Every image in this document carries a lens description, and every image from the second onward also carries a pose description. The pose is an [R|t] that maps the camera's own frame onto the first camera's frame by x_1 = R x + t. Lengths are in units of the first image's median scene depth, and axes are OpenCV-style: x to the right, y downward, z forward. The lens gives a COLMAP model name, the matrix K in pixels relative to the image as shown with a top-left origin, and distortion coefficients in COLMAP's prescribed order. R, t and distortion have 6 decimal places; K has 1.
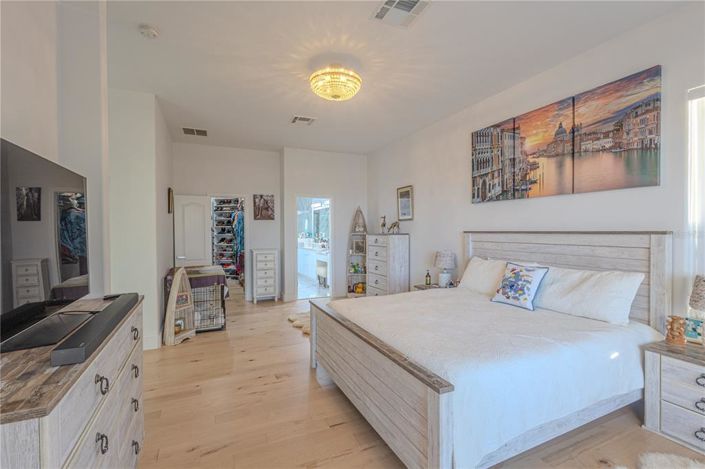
lens RADIAL K [[321.8, 0, 353.4], [0, 321.8, 234.2], [0, 0, 1]] dist [0.000510, -0.000593]
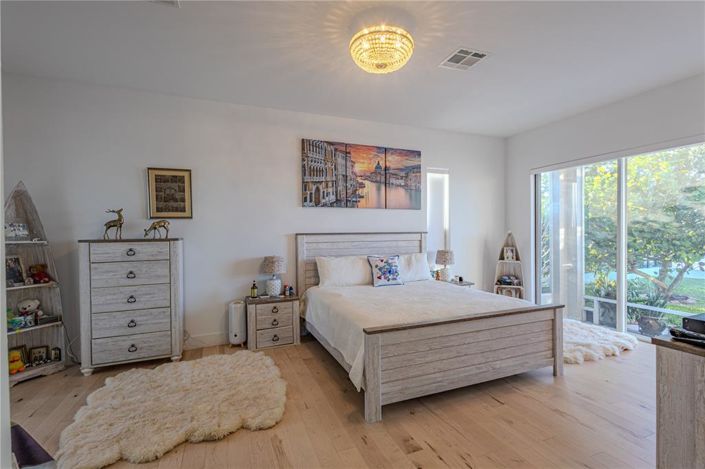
lens RADIAL K [[321.8, 0, 354.0], [0, 321.8, 234.0], [0, 0, 1]] dist [0.000510, -0.000593]
pose [[0.042424, 0.004783, 0.999088, -0.774093], [0.025887, 0.999648, -0.005885, 0.003679], [-0.998764, 0.026113, 0.042285, 0.932411]]
